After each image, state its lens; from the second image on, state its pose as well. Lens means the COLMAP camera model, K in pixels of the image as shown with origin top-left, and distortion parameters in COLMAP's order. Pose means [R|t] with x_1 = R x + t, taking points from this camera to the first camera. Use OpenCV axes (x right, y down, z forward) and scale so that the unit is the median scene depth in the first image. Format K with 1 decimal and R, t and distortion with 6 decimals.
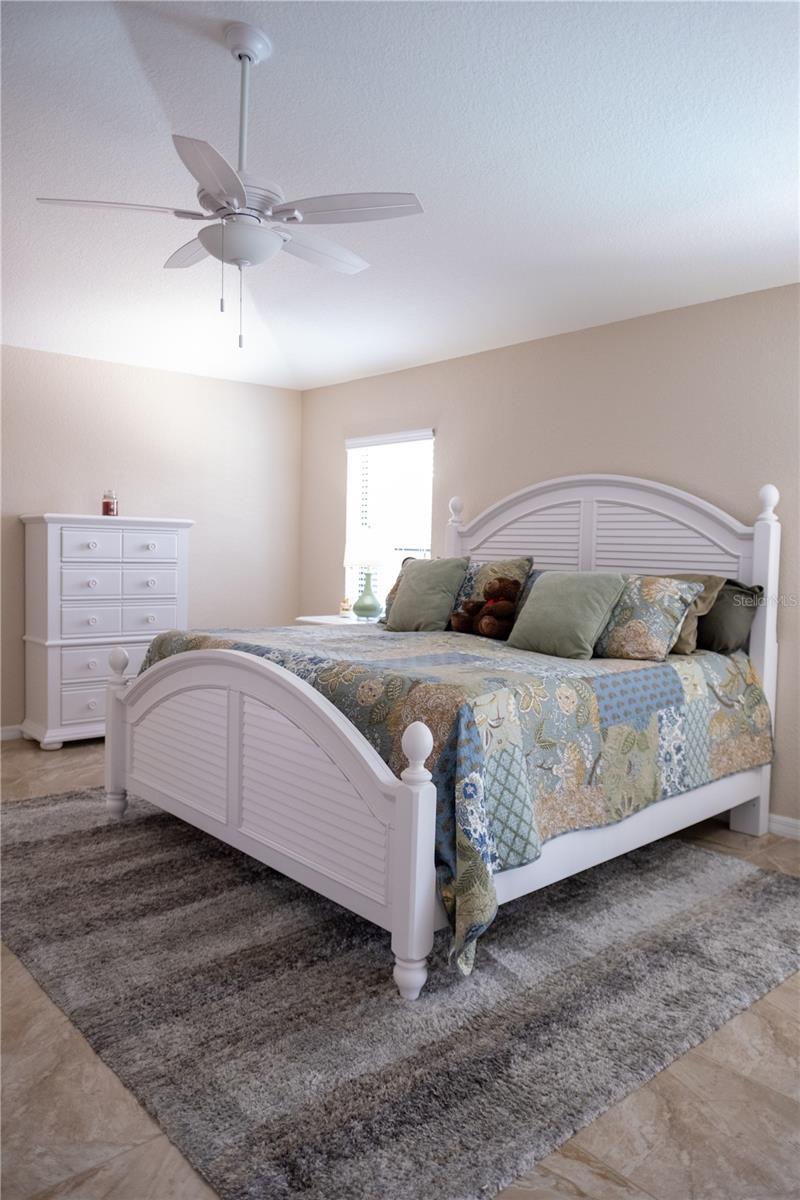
lens RADIAL K [[848.9, 0, 398.9], [0, 848.9, 596.3], [0, 0, 1]] dist [0.001513, 0.000630]
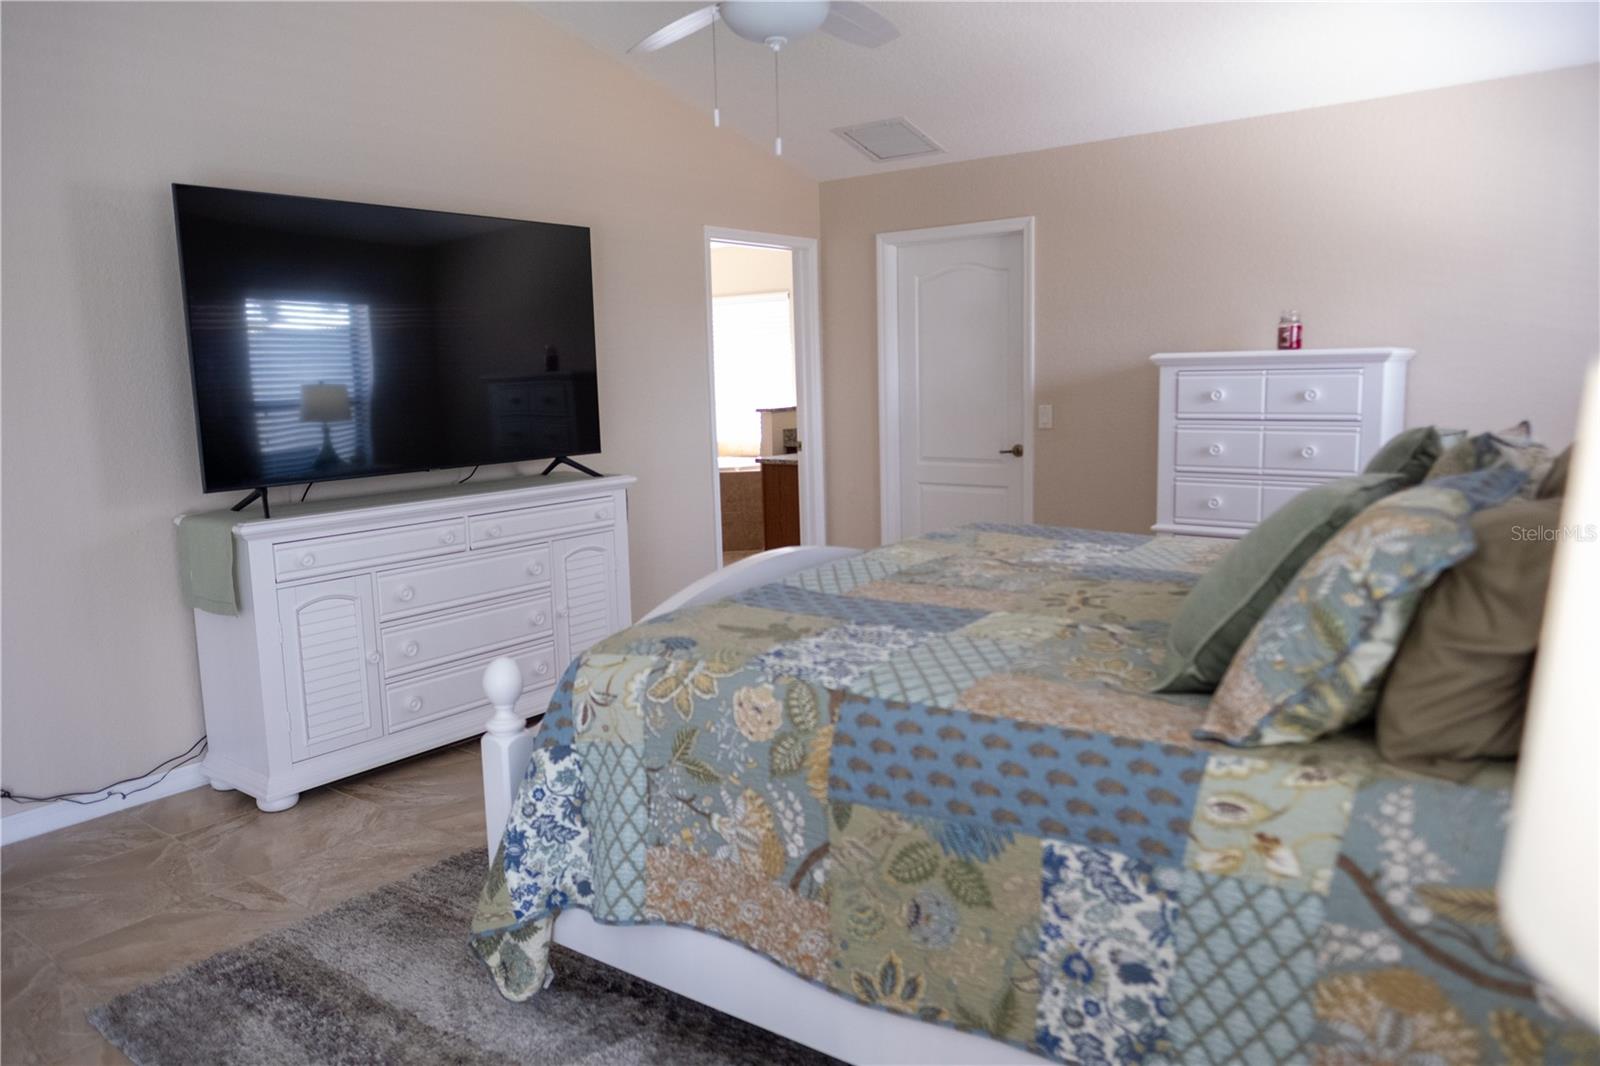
lens RADIAL K [[1120.2, 0, 800.0], [0, 1120.2, 533.0], [0, 0, 1]] dist [-0.003864, -0.000564]
pose [[0.184677, 0.112865, -0.976297, 0.773136], [-0.025493, 0.993600, 0.110043, -0.063250], [0.982469, 0.004567, 0.186373, 0.774984]]
